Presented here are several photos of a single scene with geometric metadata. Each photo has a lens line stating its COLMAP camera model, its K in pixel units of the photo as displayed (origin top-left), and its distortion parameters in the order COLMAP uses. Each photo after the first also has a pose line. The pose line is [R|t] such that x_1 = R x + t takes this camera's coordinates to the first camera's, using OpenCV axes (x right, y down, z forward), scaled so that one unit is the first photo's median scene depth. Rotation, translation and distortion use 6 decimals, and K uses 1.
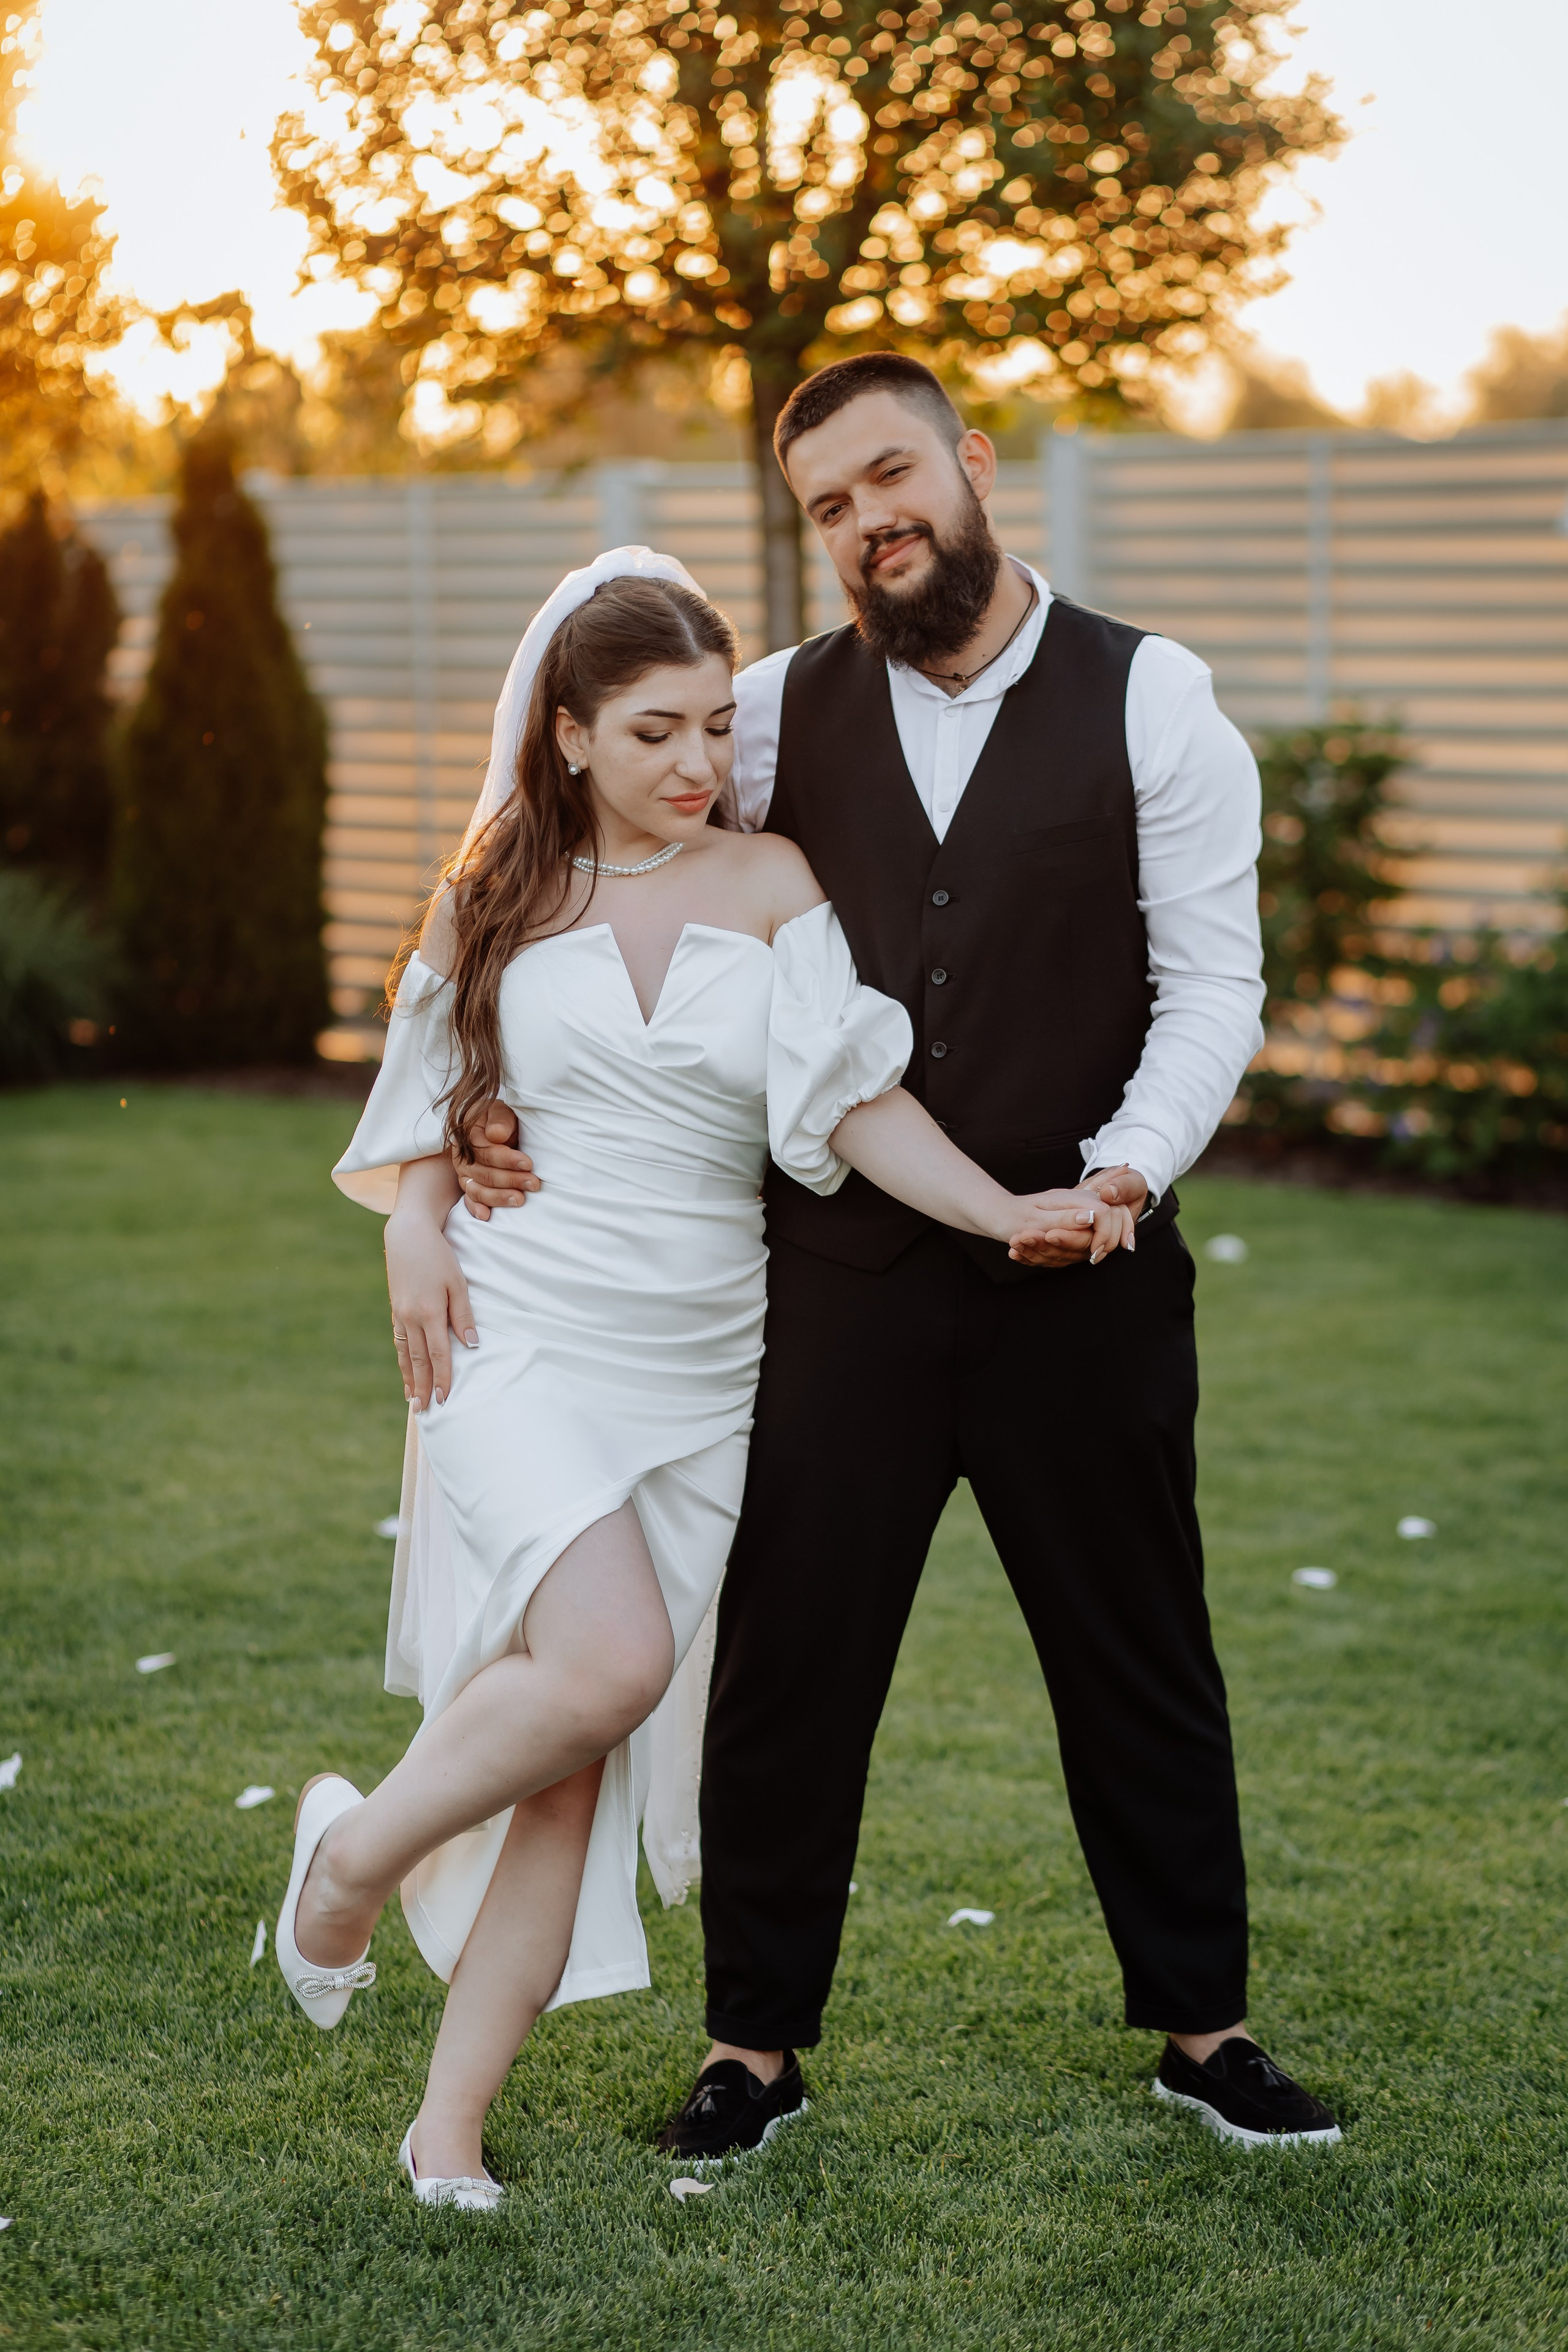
lens RADIAL K [[5890.3, 0, 784.0], [0, 5890.3, 1176.0], [0, 0, 1]] dist [0.022789, -0.020755]
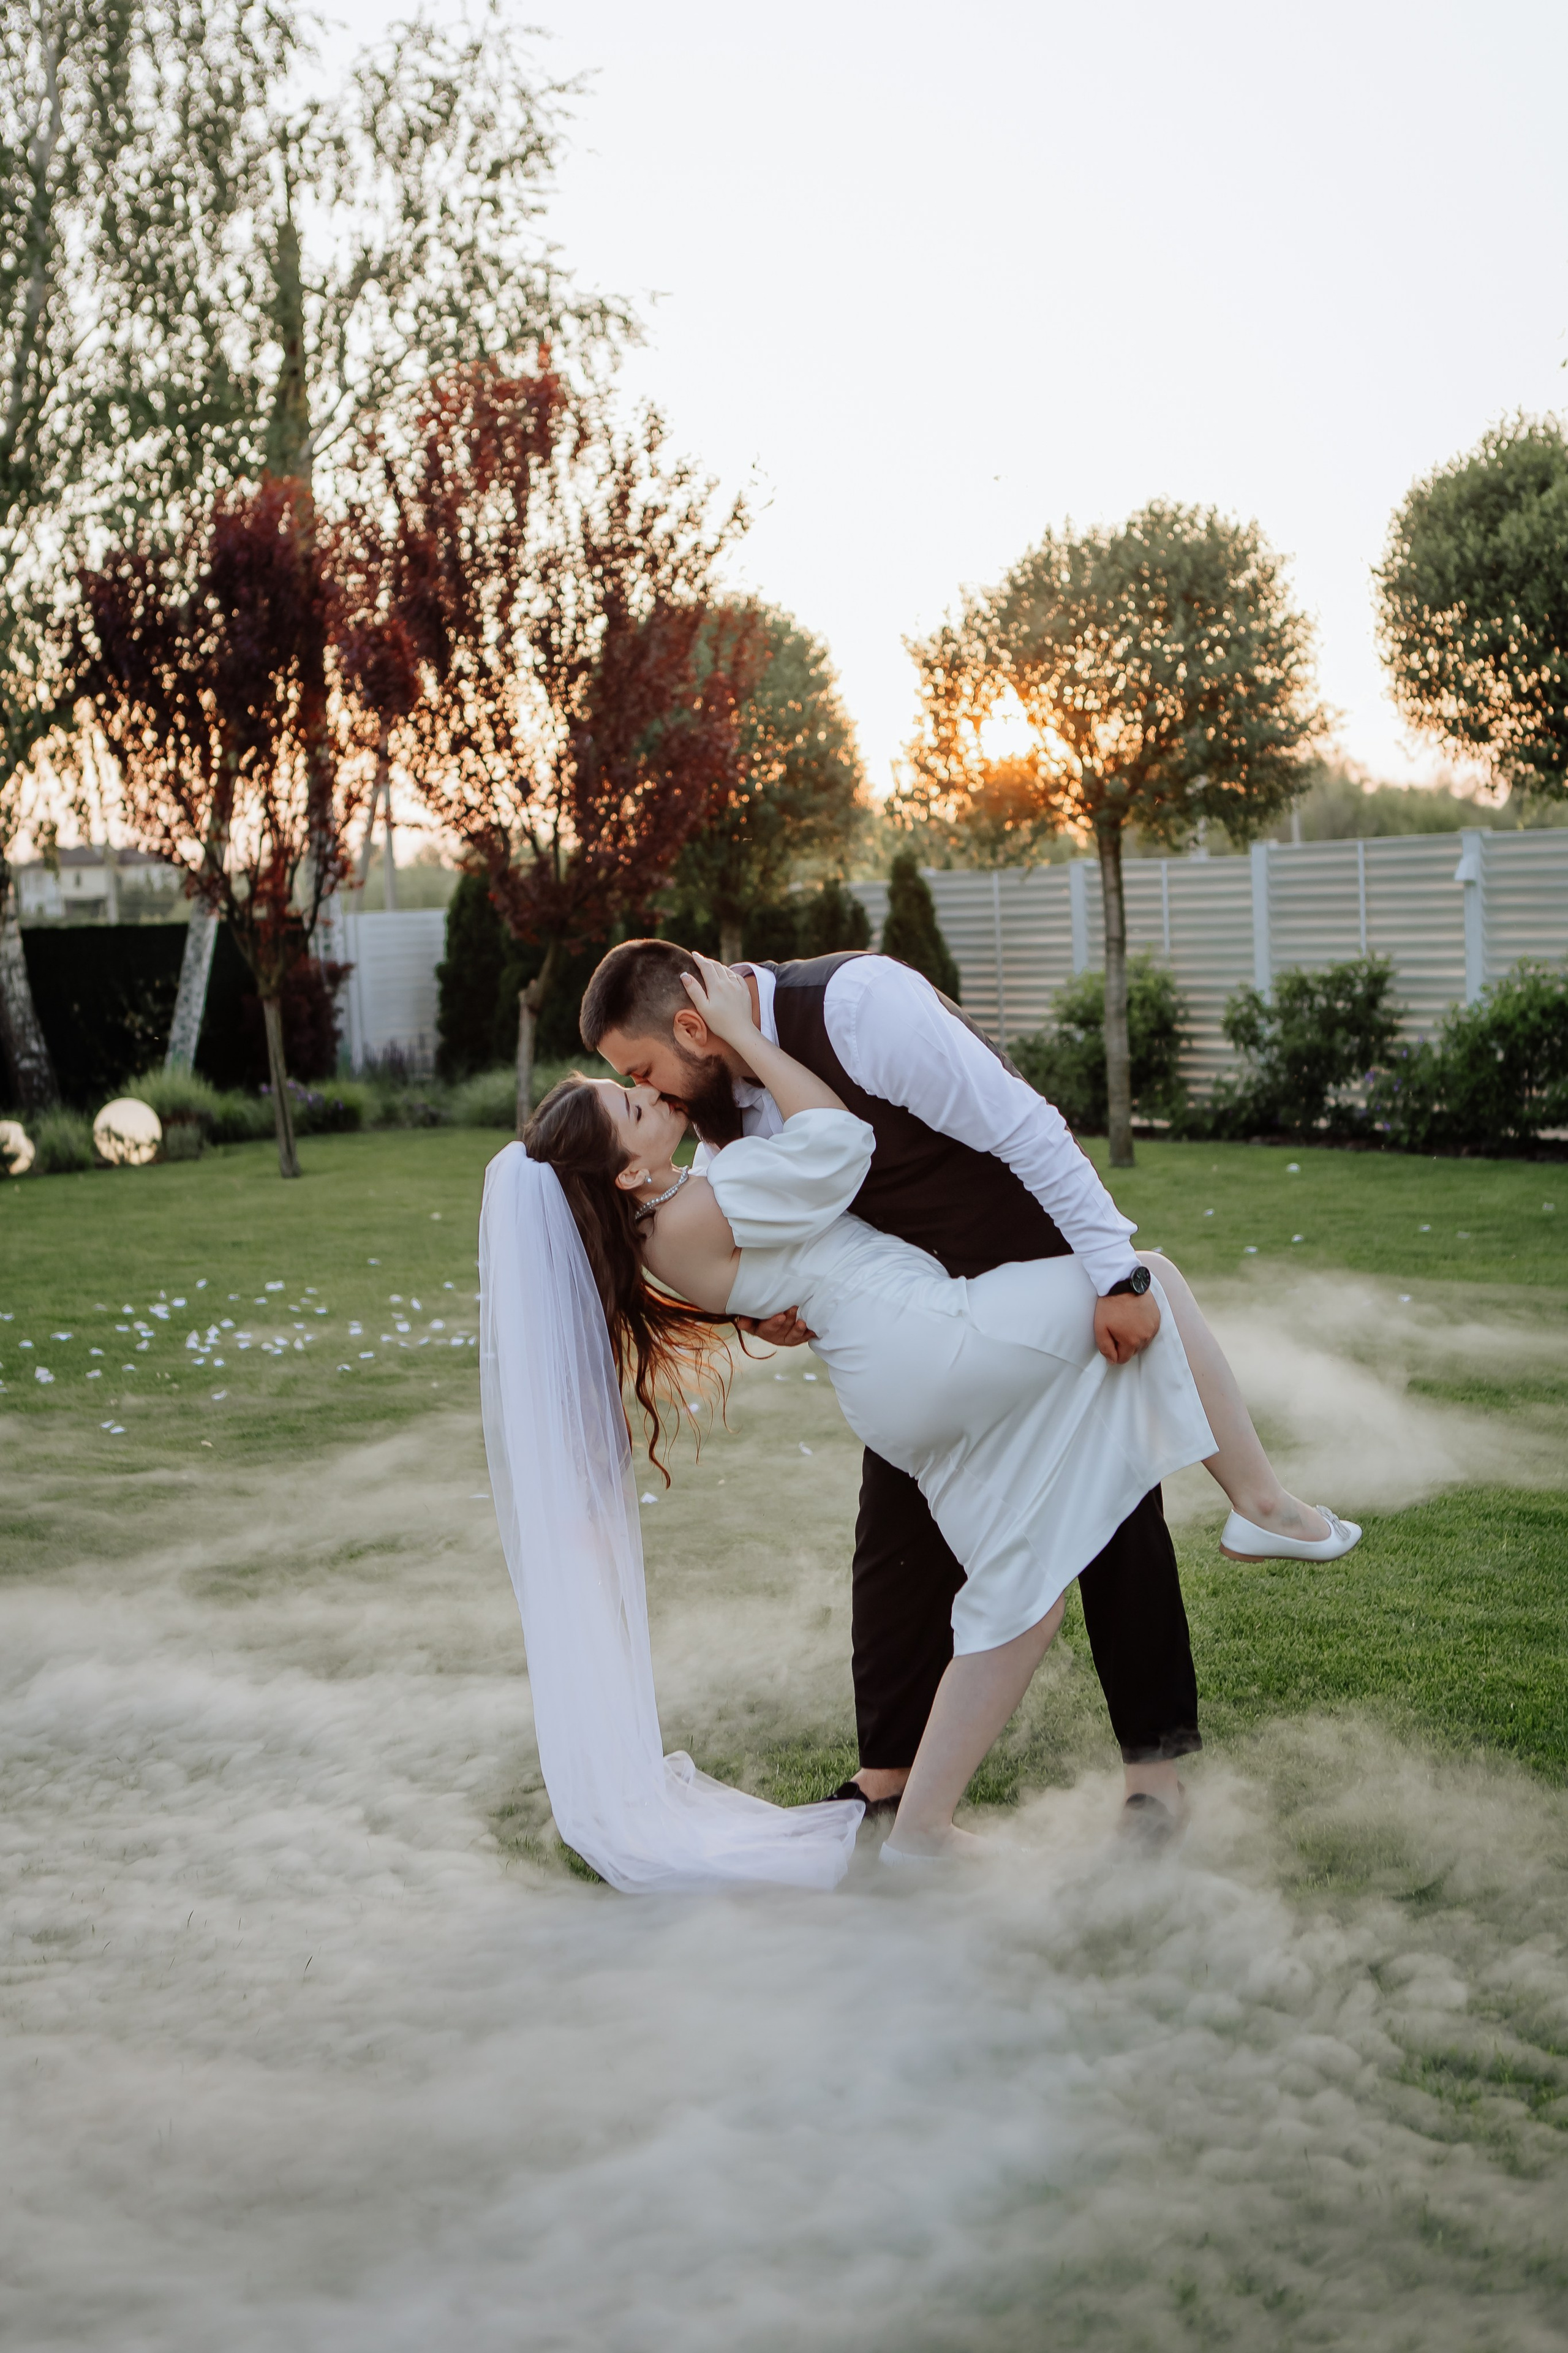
lens RADIAL K [[3161.2, 0, 844.3], [0, 3161.2, 1174.6], [0, 0, 1]] dist [-0.021034, -0.057429]
pose [[0.991142, -0.020093, -0.131276, 0.042614], [0.018065, 0.999699, -0.016624, 0.023590], [0.131571, 0.014105, 0.991206, -0.256564]]
